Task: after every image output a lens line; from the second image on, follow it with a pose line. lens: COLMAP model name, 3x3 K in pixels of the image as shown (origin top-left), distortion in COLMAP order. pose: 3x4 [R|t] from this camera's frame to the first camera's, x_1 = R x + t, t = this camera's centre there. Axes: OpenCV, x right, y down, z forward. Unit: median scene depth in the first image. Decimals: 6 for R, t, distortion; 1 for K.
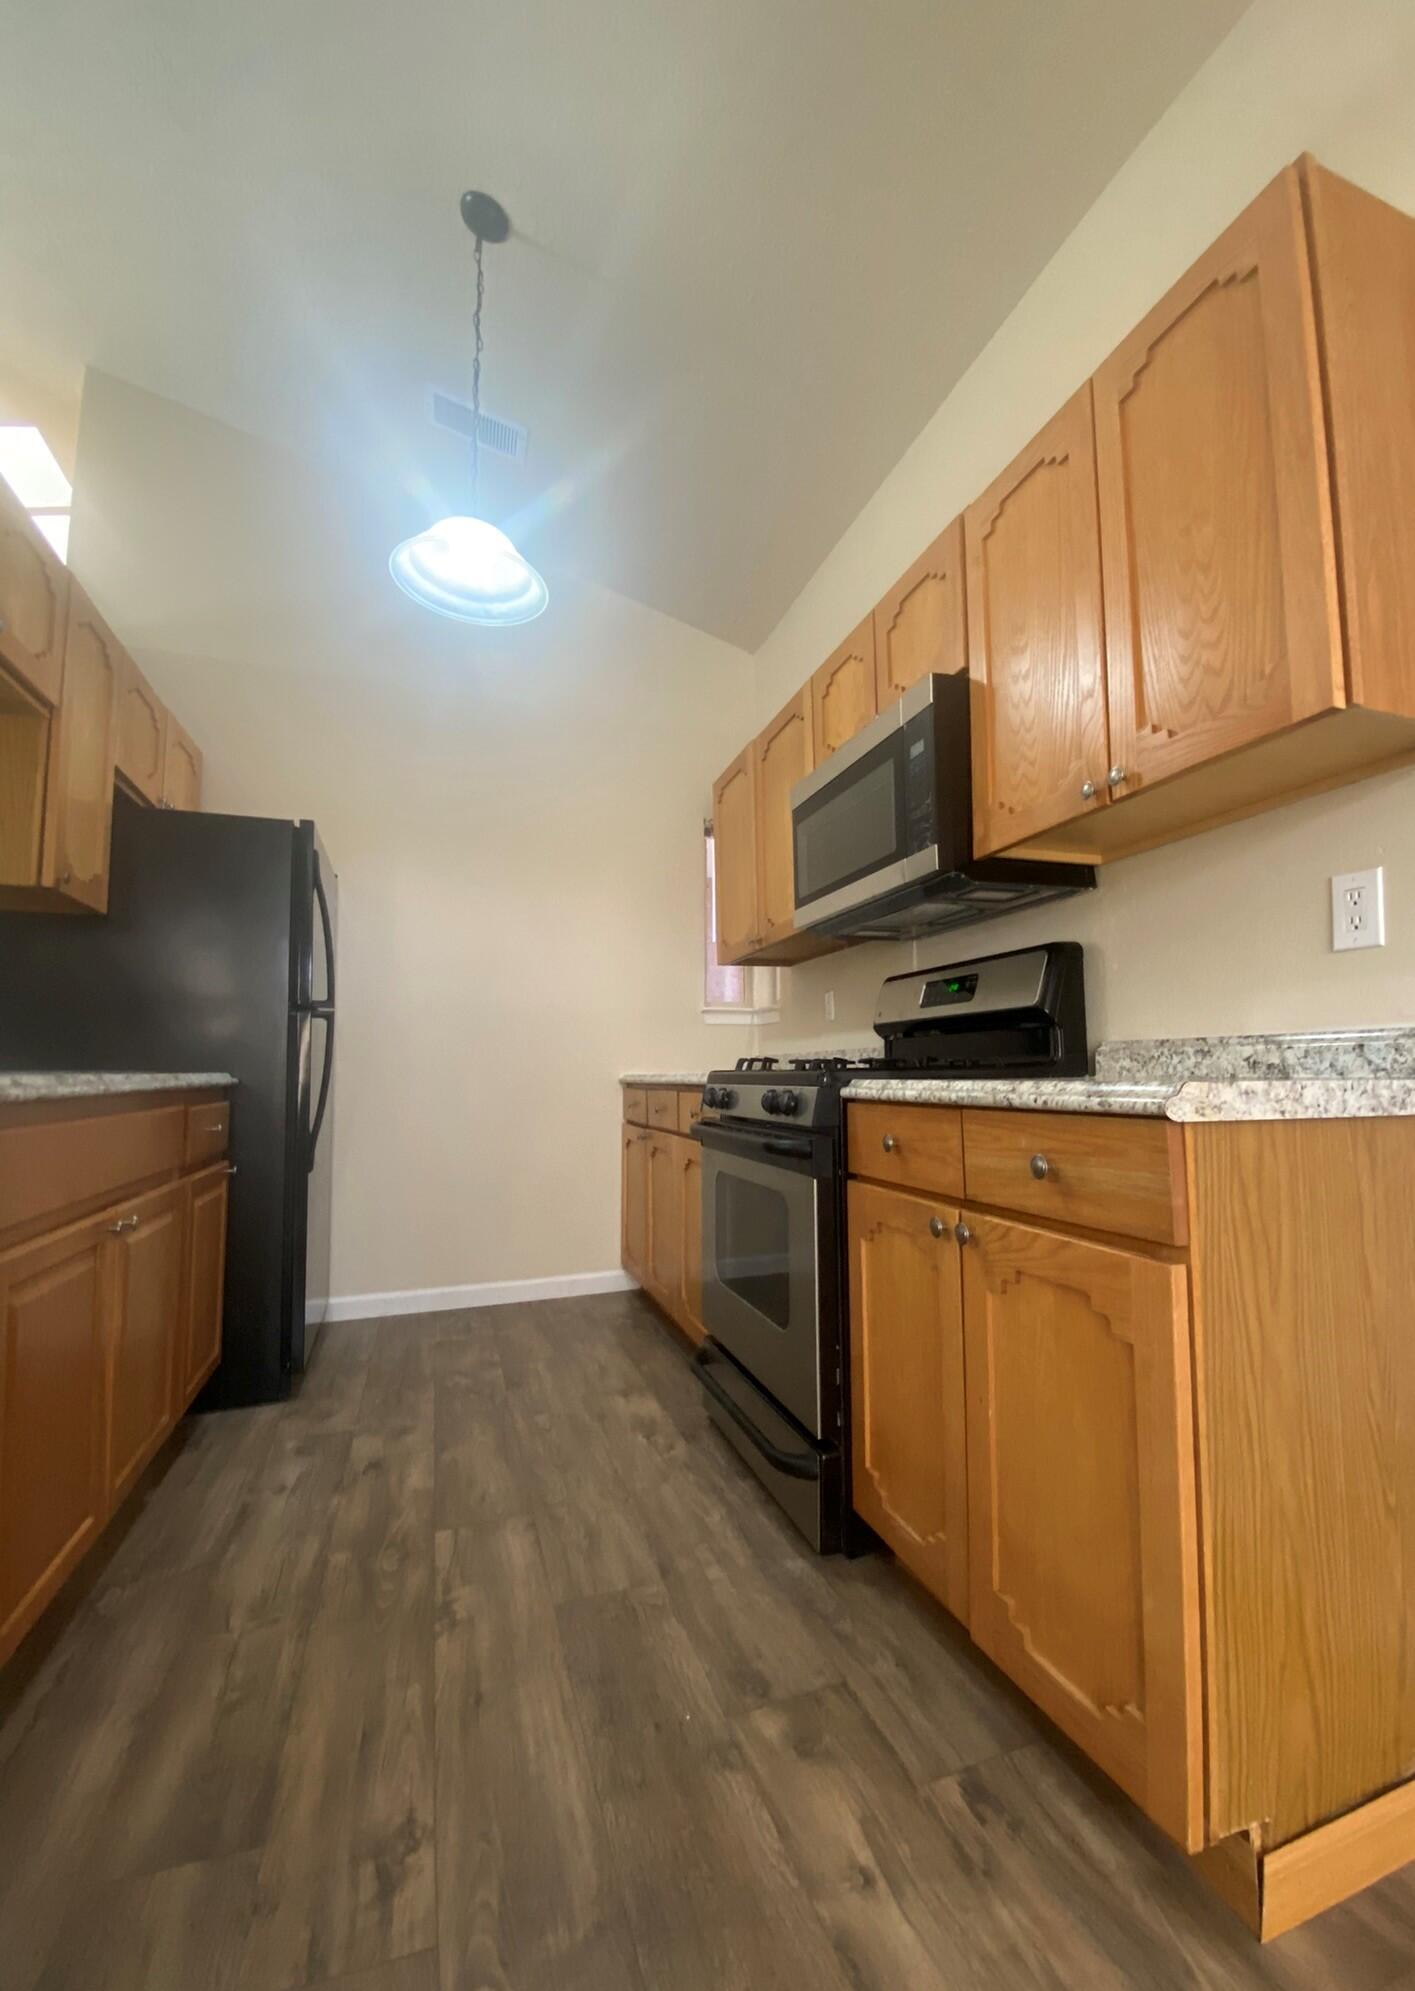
lens RADIAL K [[848.0, 0, 750.6], [0, 848.0, 1027.0], [0, 0, 1]] dist [-0.013299, -0.002829]
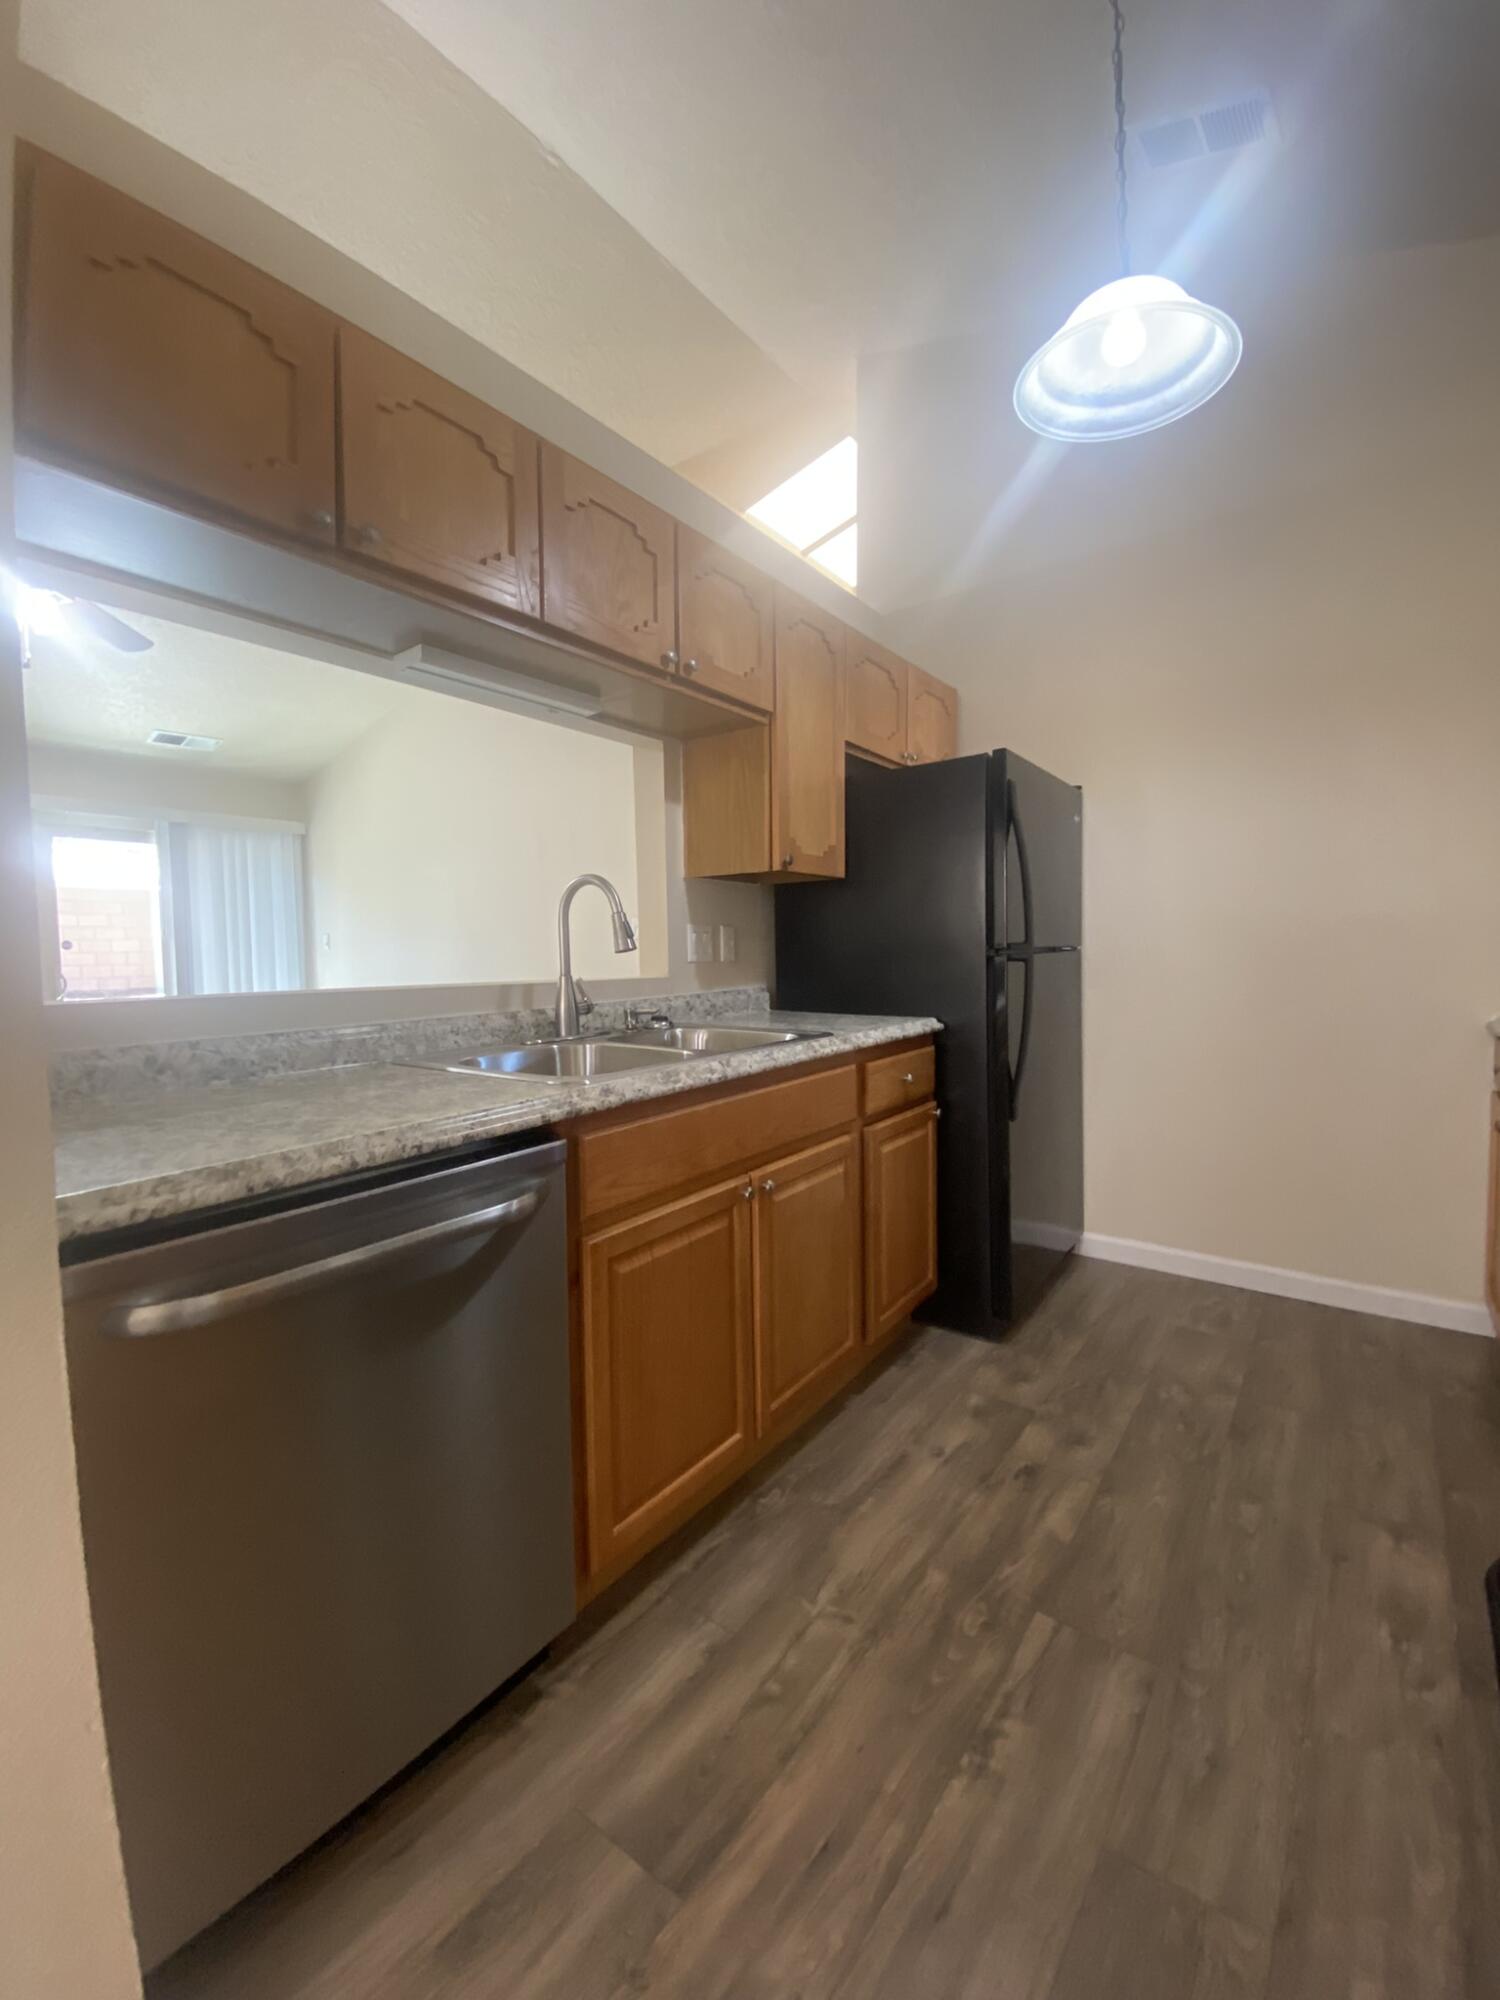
lens RADIAL K [[818.3, 0, 752.1], [0, 818.3, 986.7], [0, 0, 1]] dist [0.019043, -0.015581]
pose [[0.537536, 0.036063, -0.842469, 0.168143], [0.065417, 0.994291, 0.084301, -0.131276], [0.840699, -0.100427, 0.532108, 0.430564]]
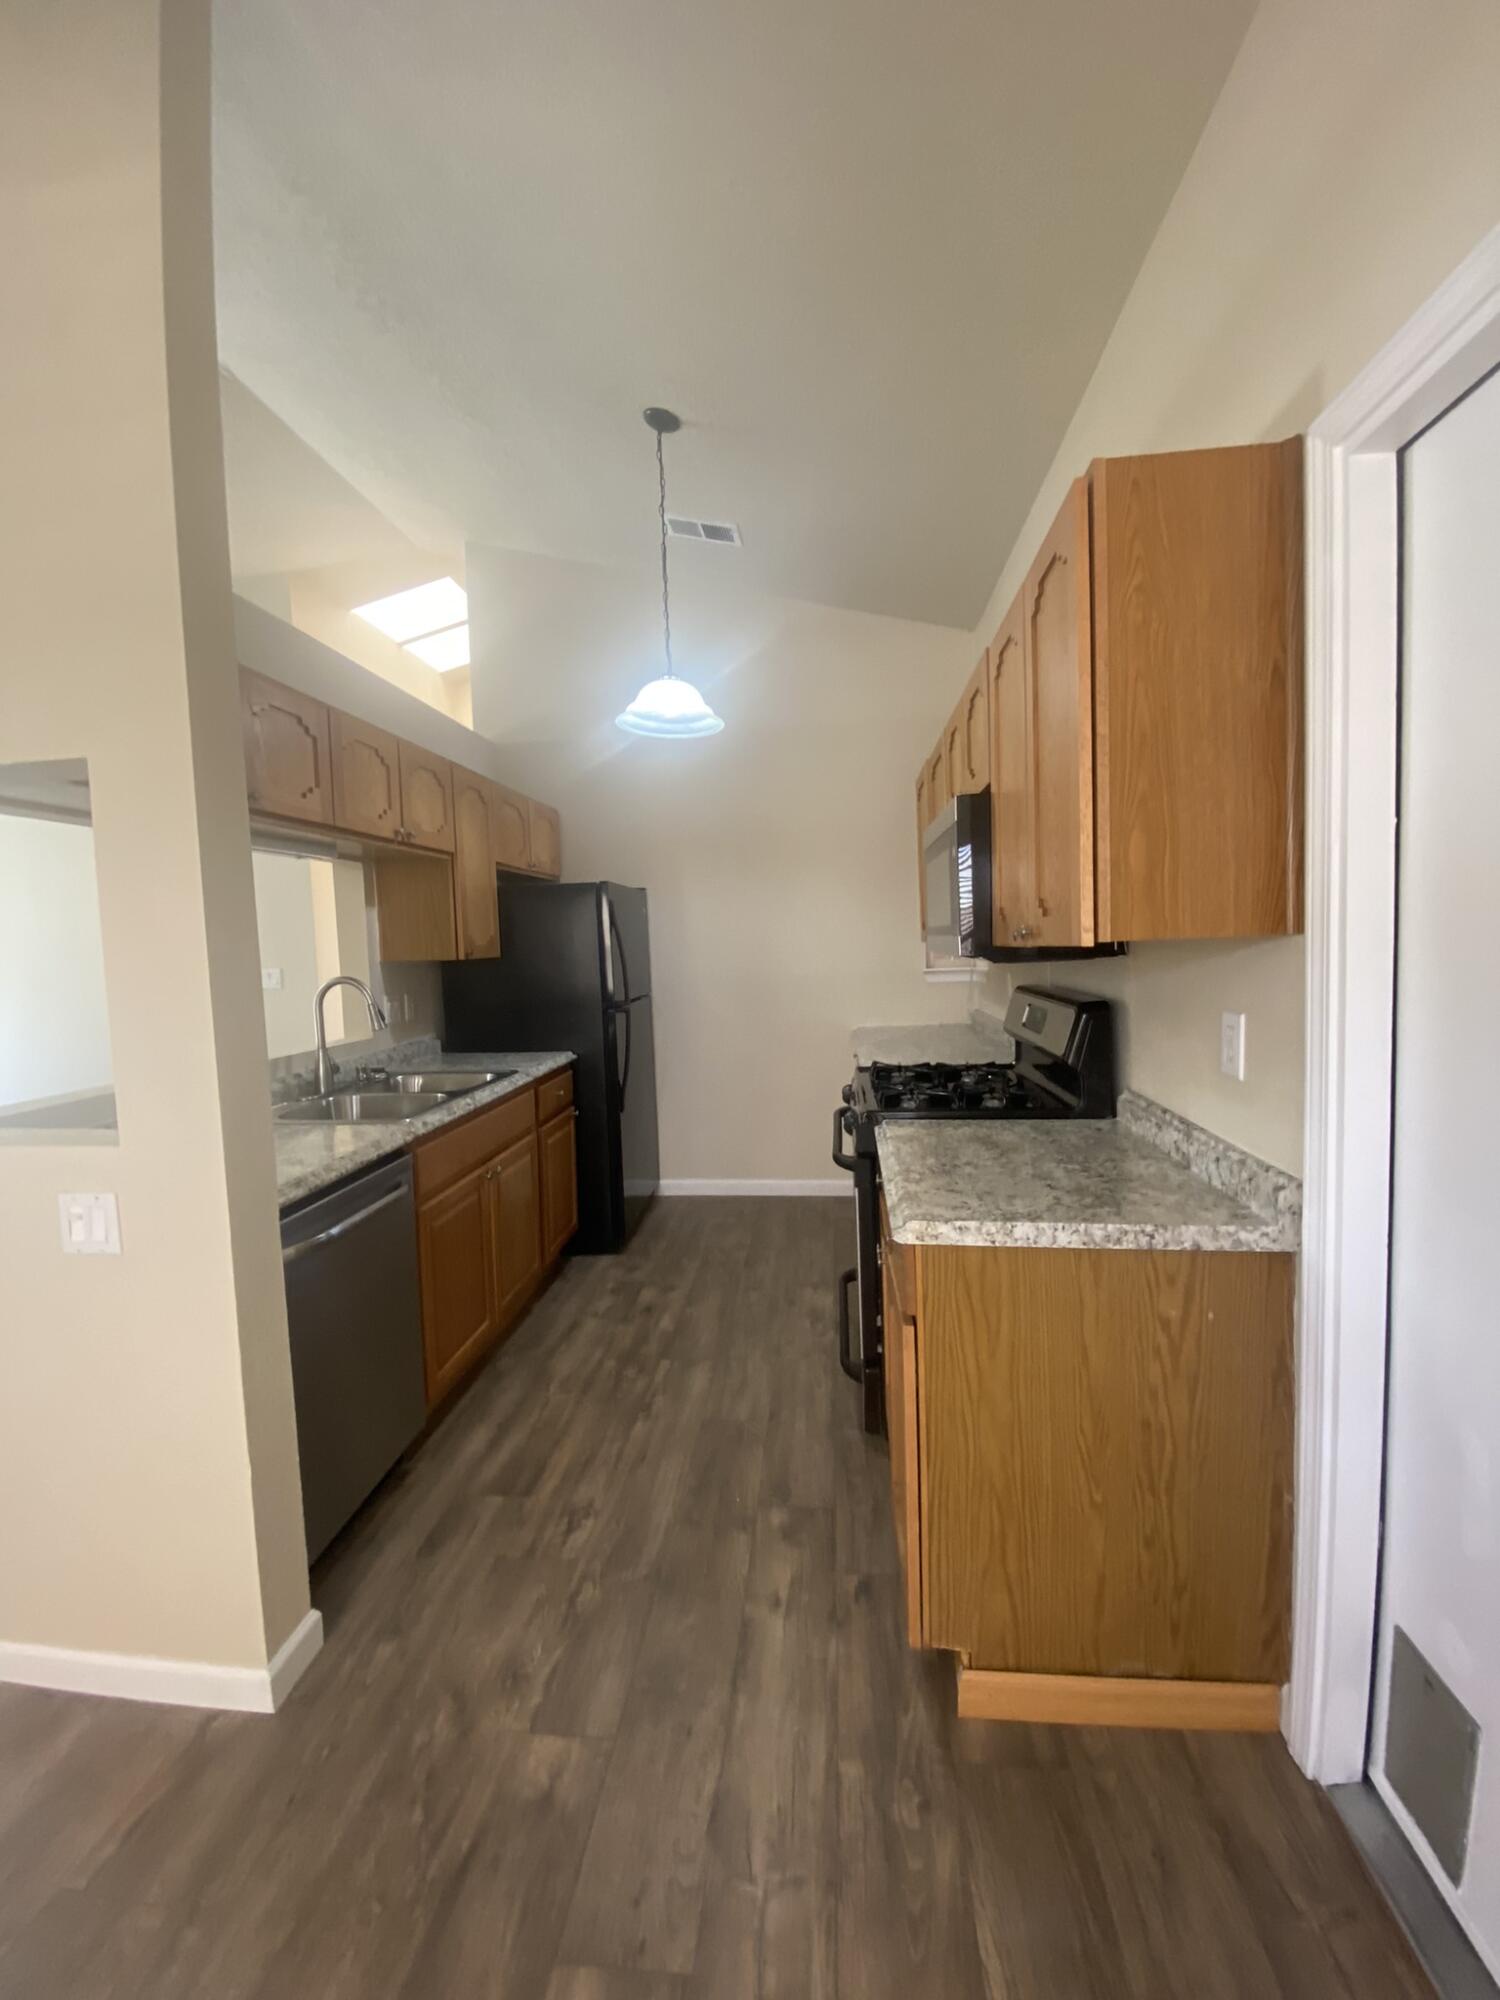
lens RADIAL K [[818.3, 0, 738.3], [0, 818.3, 994.2], [0, 0, 1]] dist [0.019043, -0.015581]
pose [[0.887522, 0.006424, -0.460720, 0.572083], [0.058512, 0.990236, 0.126524, -0.355380], [0.457035, -0.139250, 0.878481, -0.293087]]
